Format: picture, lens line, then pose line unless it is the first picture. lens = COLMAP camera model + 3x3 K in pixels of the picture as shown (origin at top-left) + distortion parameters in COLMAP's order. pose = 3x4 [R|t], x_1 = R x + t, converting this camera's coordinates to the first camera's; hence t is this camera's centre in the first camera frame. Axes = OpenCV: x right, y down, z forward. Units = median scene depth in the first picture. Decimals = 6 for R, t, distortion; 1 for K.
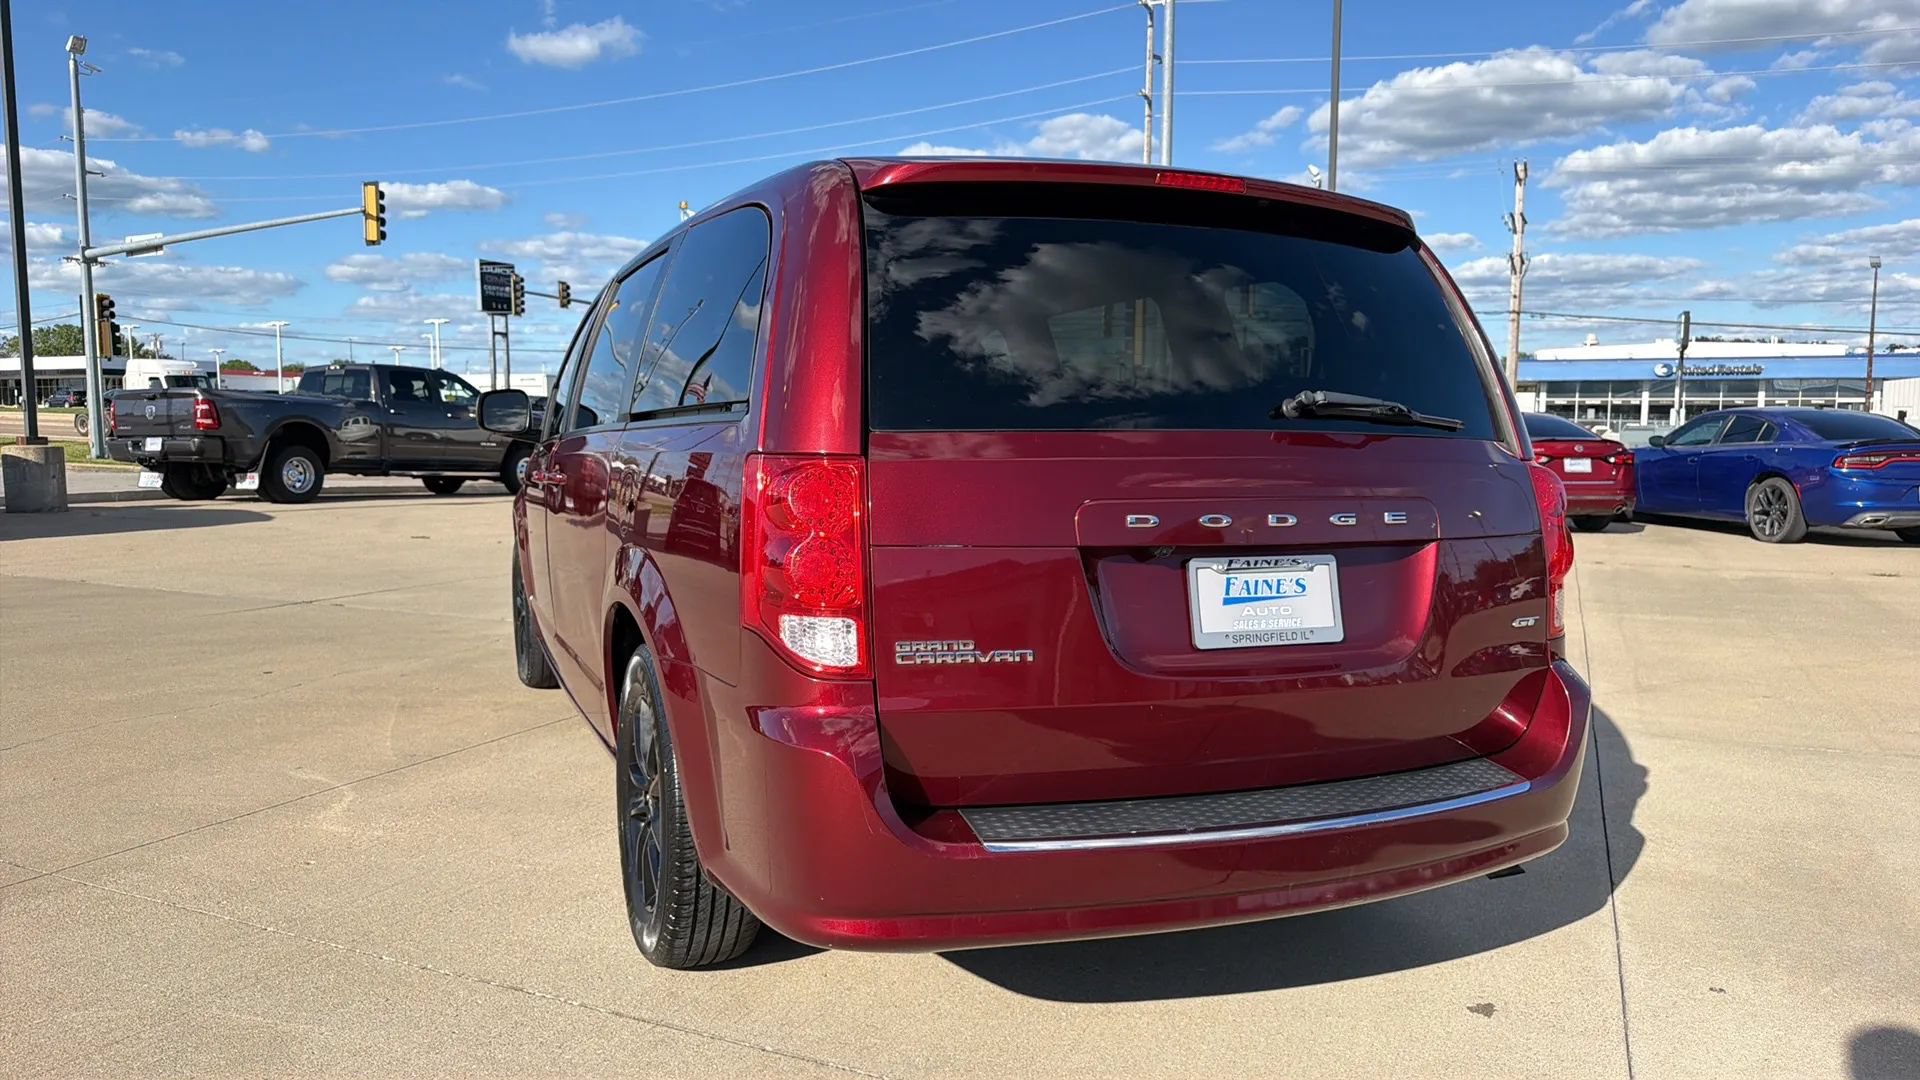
lens RADIAL K [[1297.4, 0, 953.4], [0, 1297.4, 545.7], [0, 0, 1]] dist [0.028307, -0.035932]
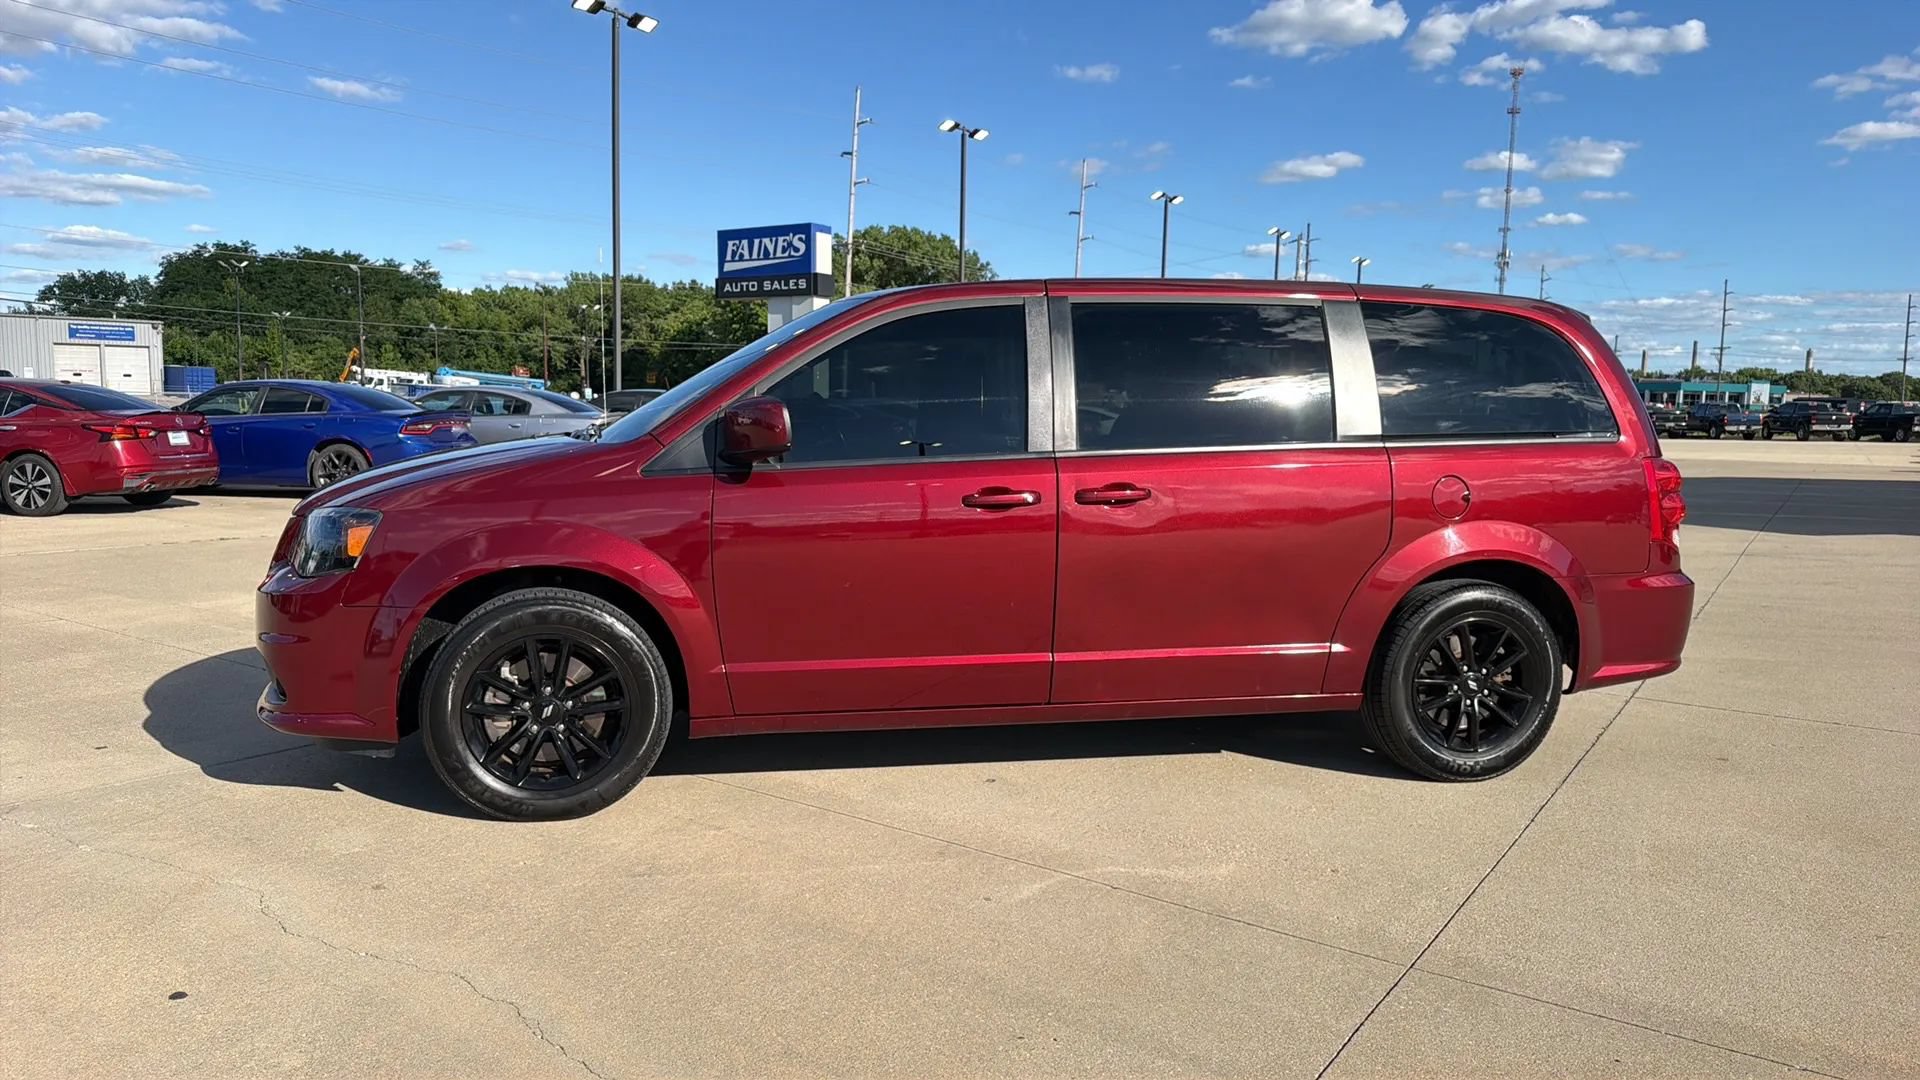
lens RADIAL K [[1293.6, 0, 944.0], [0, 1293.6, 579.0], [0, 0, 1]] dist [0.044908, -0.058829]
pose [[0.179668, -0.134534, 0.974485, -0.162707], [0.074963, 0.989596, 0.122799, -0.014858], [-0.980867, 0.050988, 0.187883, 0.114206]]
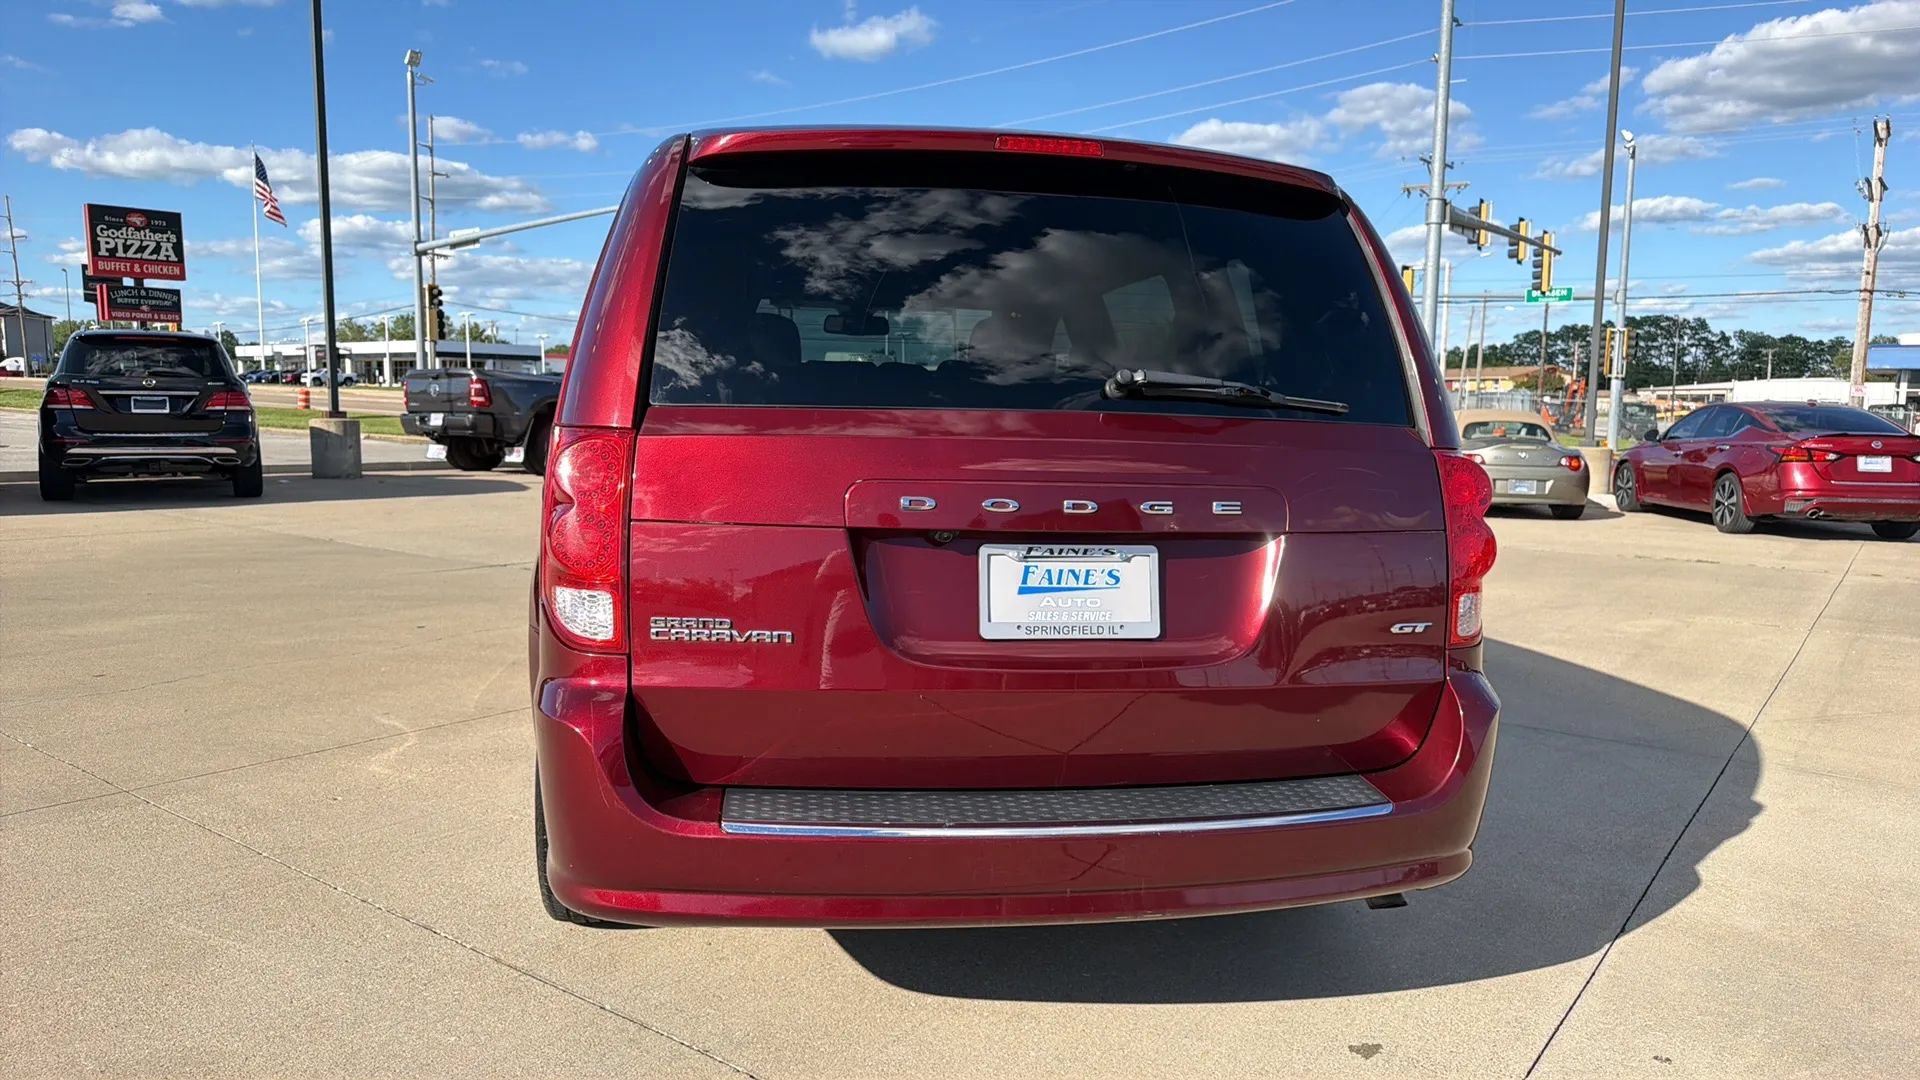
lens RADIAL K [[1297.4, 0, 952.7], [0, 1297.4, 561.0], [0, 0, 1]] dist [0.028307, -0.035932]
pose [[0.977415, 0.035719, -0.208290, 0.024755], [-0.030897, 0.999175, 0.026357, -0.000141], [0.209060, -0.019326, 0.977712, 0.004286]]
